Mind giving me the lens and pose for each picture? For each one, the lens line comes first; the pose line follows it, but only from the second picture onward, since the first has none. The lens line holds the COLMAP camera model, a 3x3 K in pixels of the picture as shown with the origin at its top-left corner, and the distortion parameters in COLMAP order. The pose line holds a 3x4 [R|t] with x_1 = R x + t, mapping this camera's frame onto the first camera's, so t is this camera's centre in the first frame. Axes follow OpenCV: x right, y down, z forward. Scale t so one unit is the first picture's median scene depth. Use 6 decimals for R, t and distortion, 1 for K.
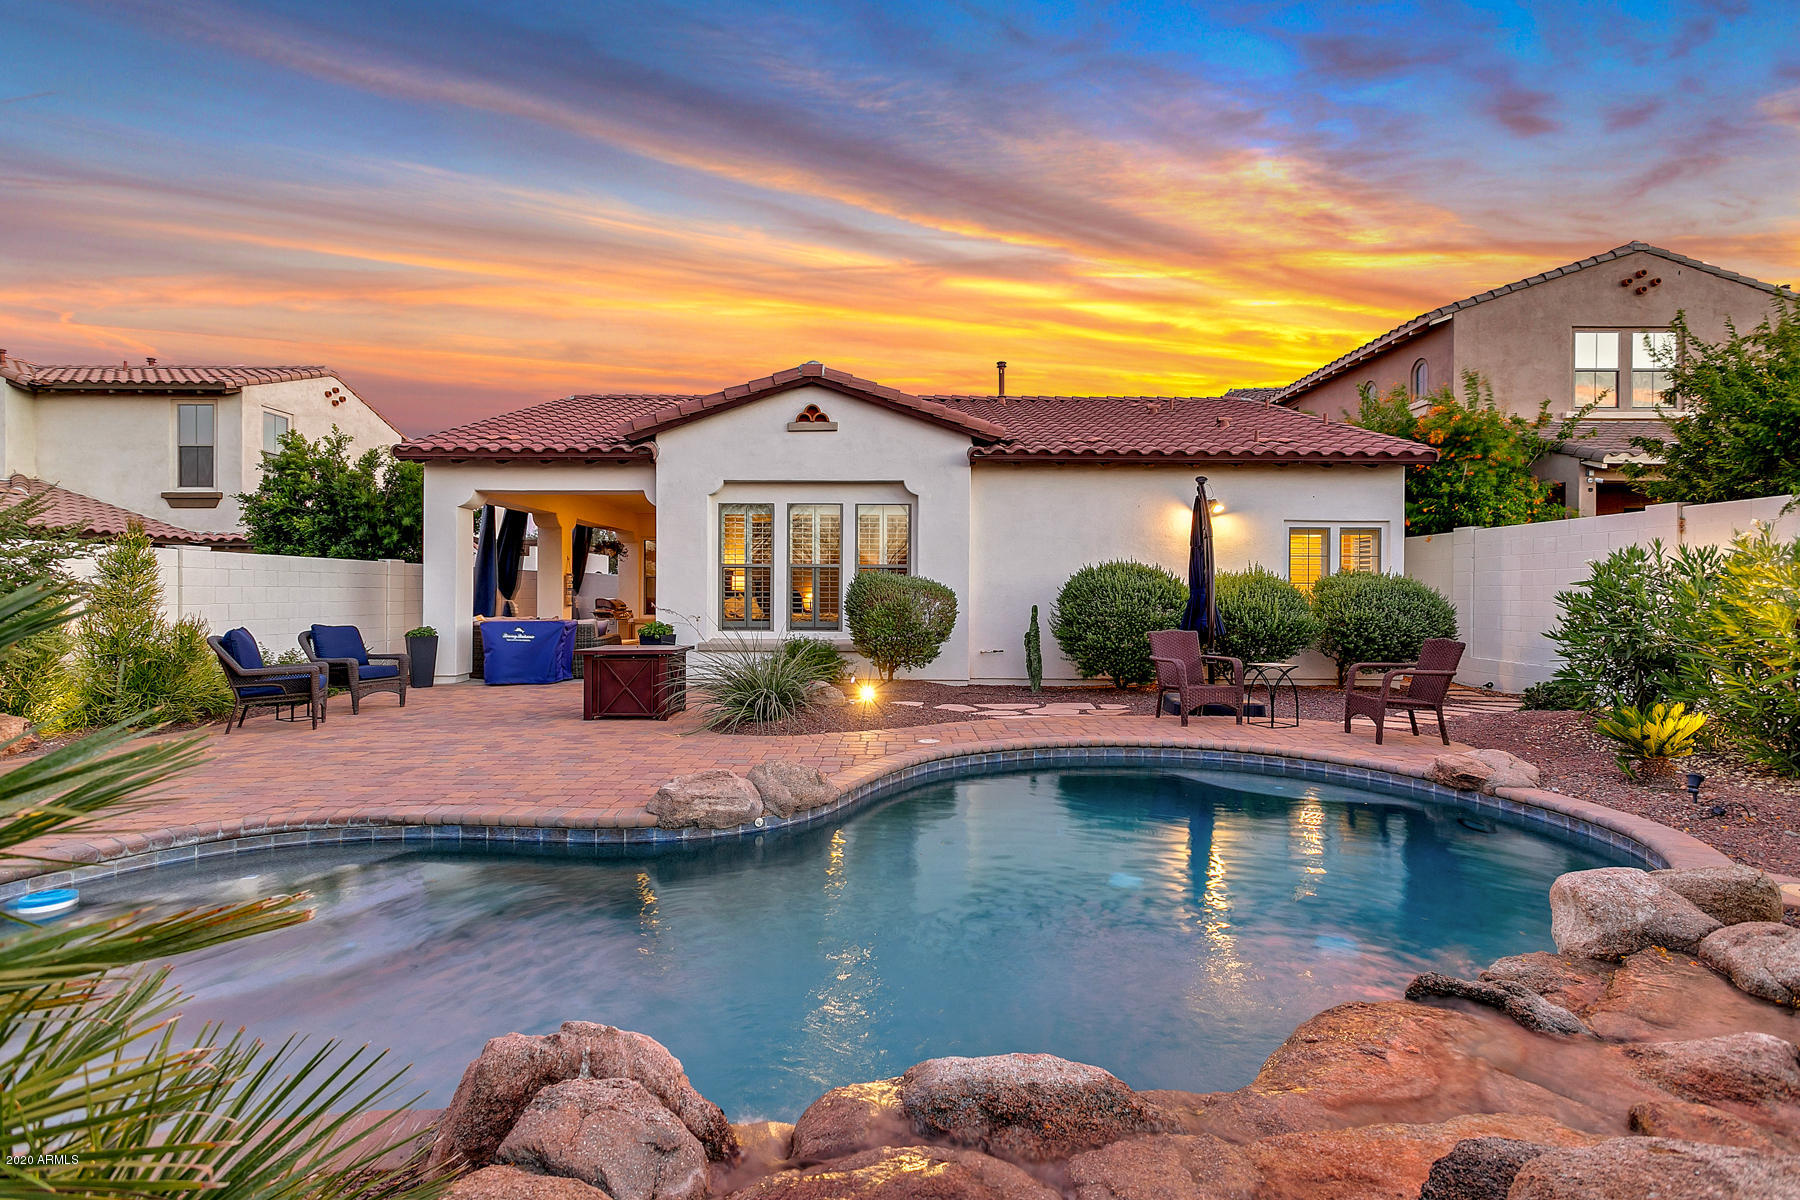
lens RADIAL K [[846.0, 0, 900.0], [0, 846.0, 600.0], [0, 0, 1]] dist [0.016470, 0.000121]
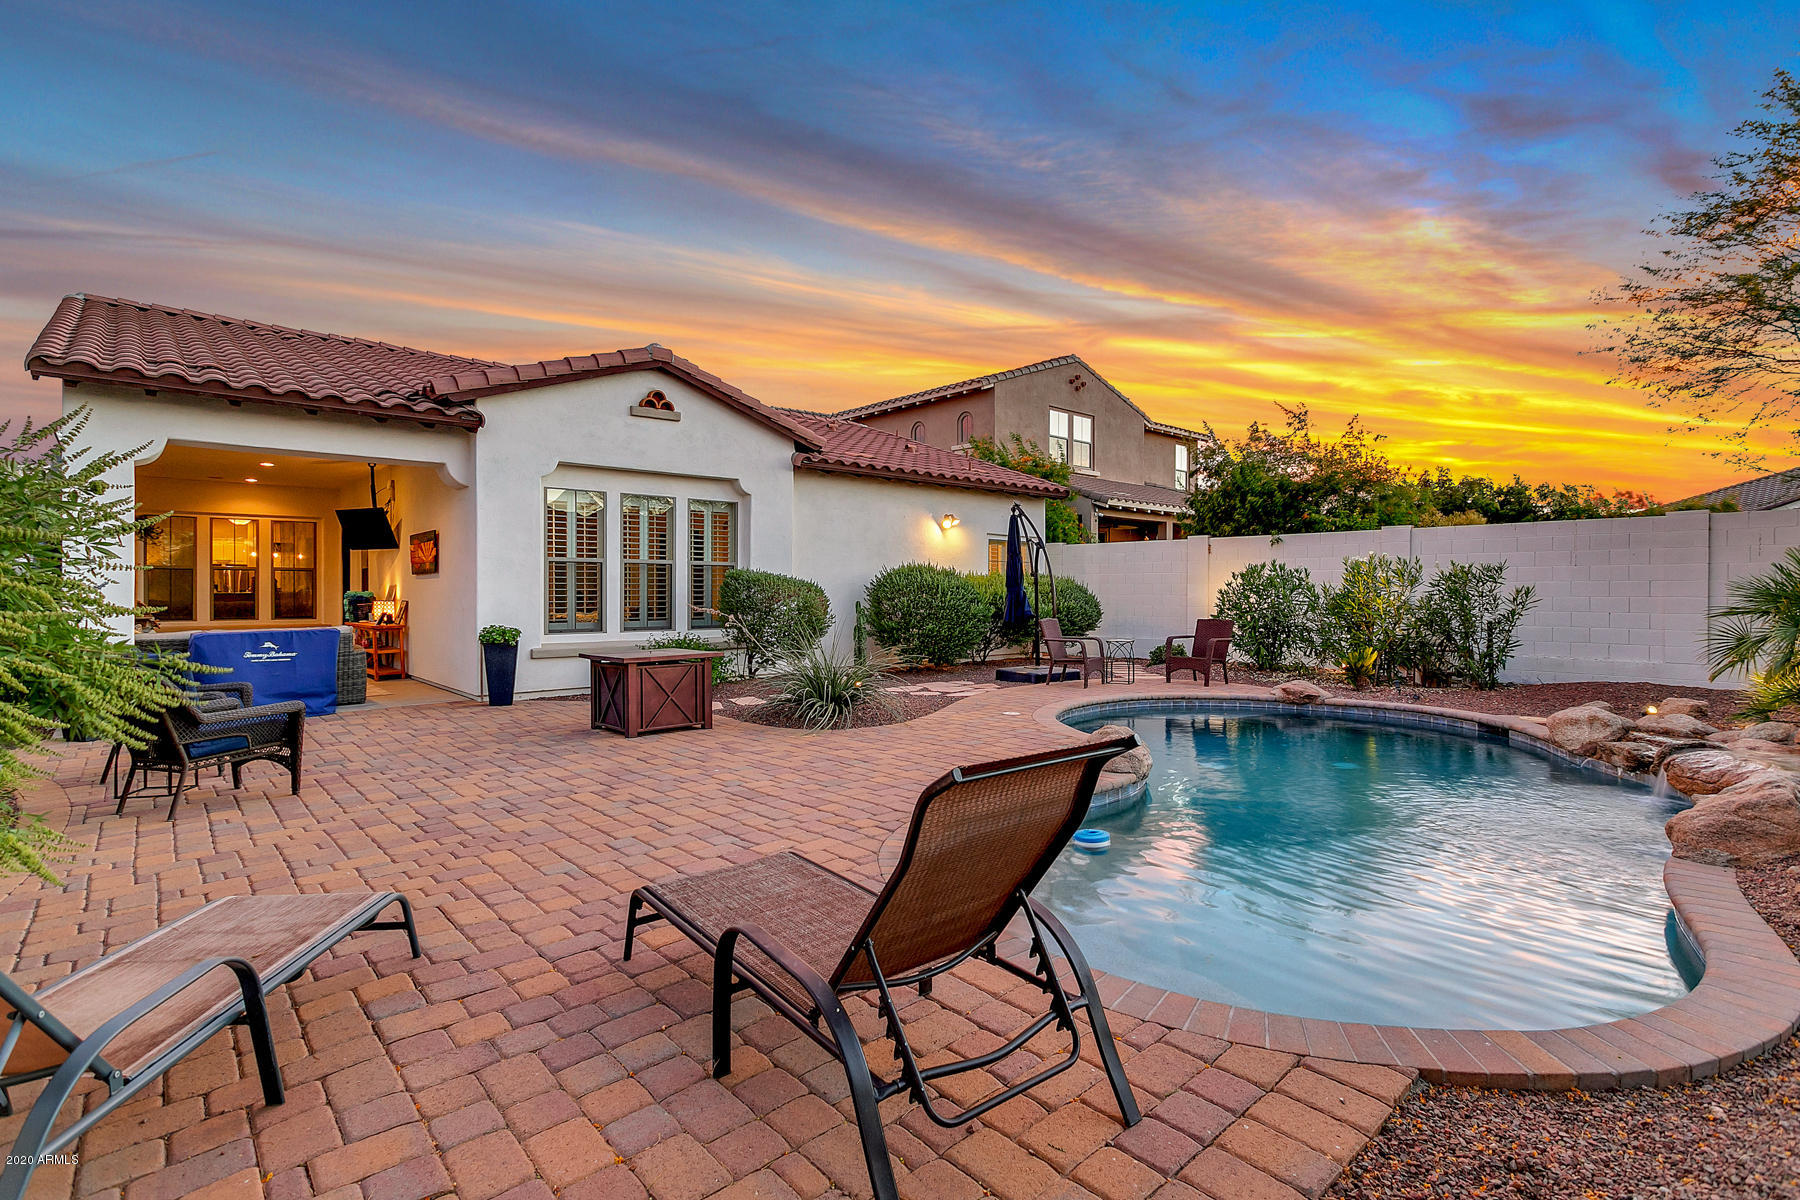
lens RADIAL K [[862.9, 0, 900.0], [0, 862.9, 600.0], [0, 0, 1]] dist [0.000253, 0.000048]
pose [[0.741444, -0.011288, 0.670920, -0.537034], [0.004831, 0.999922, 0.011485, -0.008230], [-0.670998, -0.005275, 0.741441, 0.107648]]
